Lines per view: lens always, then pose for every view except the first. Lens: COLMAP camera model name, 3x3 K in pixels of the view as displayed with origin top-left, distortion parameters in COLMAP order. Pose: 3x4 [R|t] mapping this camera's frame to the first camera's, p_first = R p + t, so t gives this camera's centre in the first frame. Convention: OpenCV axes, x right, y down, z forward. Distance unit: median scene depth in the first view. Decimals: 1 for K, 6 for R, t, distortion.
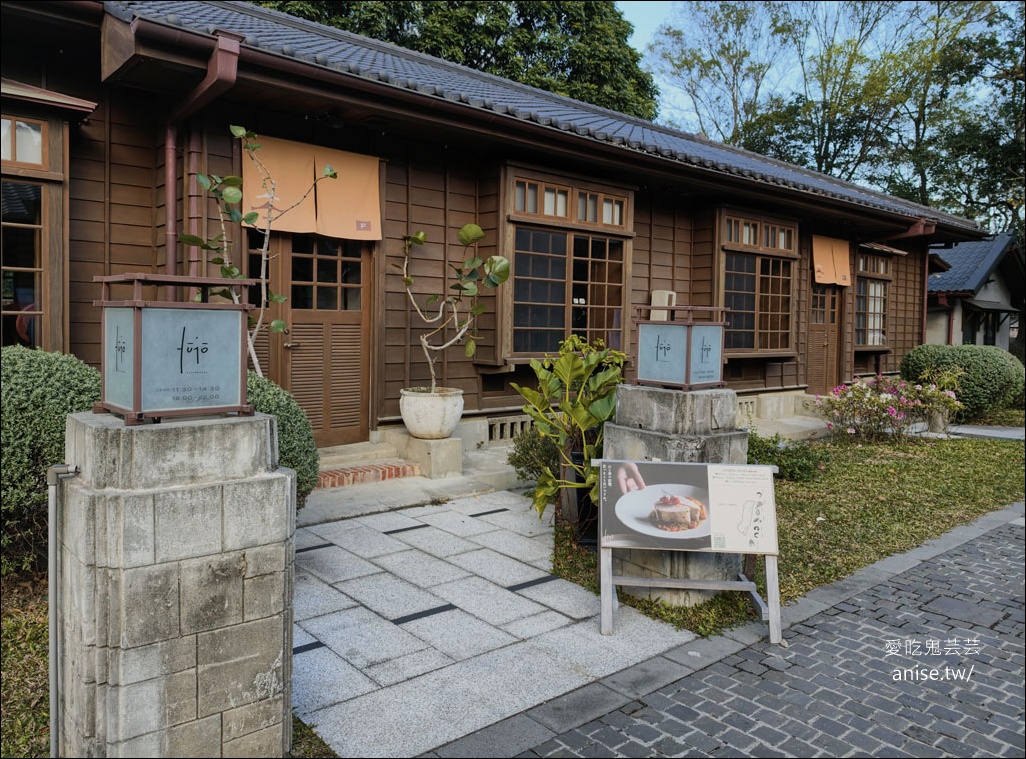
lens RADIAL K [[759.8, 0, 512.9], [0, 759.8, 361.1], [0, 0, 1]] dist [0.083358, -0.134909]
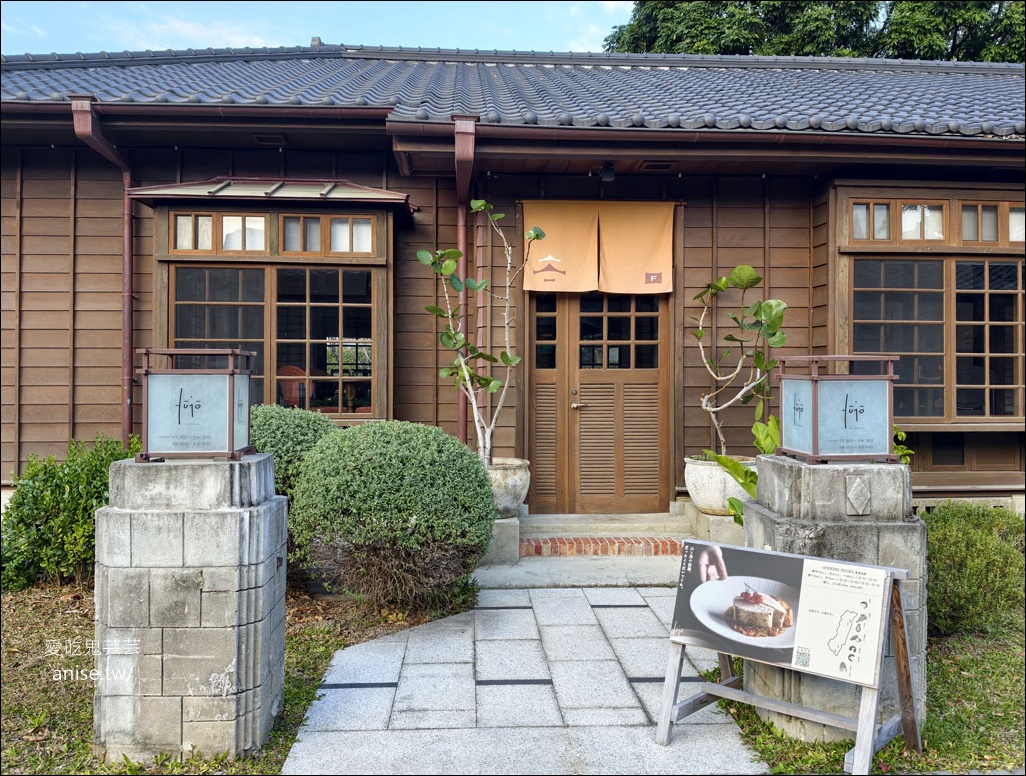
lens RADIAL K [[874.6, 0, 513.0], [0, 874.6, 388.0], [0, 0, 1]] dist [0.110916, -0.218091]
pose [[0.798684, -0.010303, -0.601662, 0.549469], [-0.016630, 0.999094, -0.039184, 0.002367], [0.601521, 0.041302, 0.797789, 0.092211]]
